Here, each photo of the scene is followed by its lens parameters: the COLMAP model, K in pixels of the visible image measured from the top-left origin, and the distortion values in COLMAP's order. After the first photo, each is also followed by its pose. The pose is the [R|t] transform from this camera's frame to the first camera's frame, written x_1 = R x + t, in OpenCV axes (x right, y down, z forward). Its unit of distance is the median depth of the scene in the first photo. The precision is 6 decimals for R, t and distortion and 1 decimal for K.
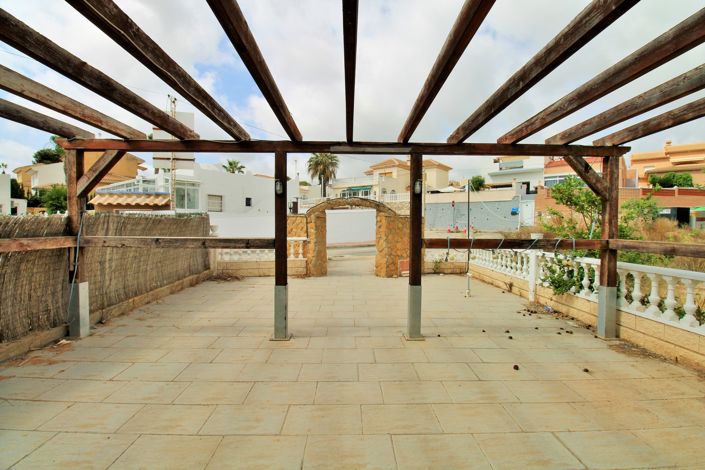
lens RADIAL K [[326.9, 0, 354.0], [0, 326.9, 231.6], [0, 0, 1]] dist [0.001202, -0.014949]
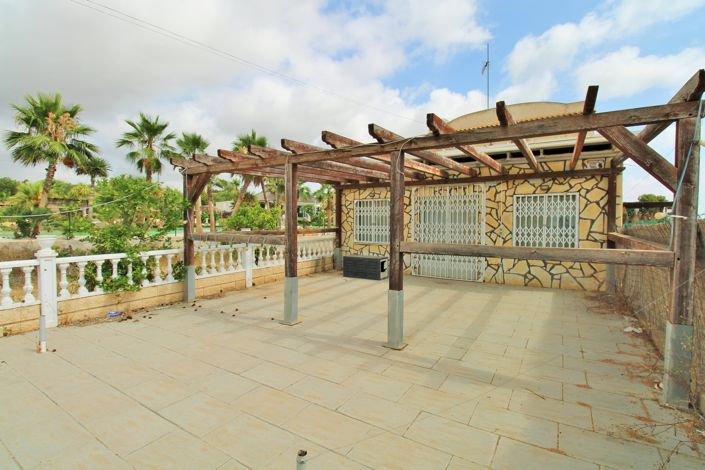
lens RADIAL K [[326.9, 0, 354.0], [0, 326.9, 231.6], [0, 0, 1]] dist [0.001202, -0.014949]
pose [[-0.833566, -0.026447, 0.551786, -0.624286], [0.001591, 0.998734, 0.050272, -0.056515], [-0.552418, 0.042783, -0.832469, 1.798261]]
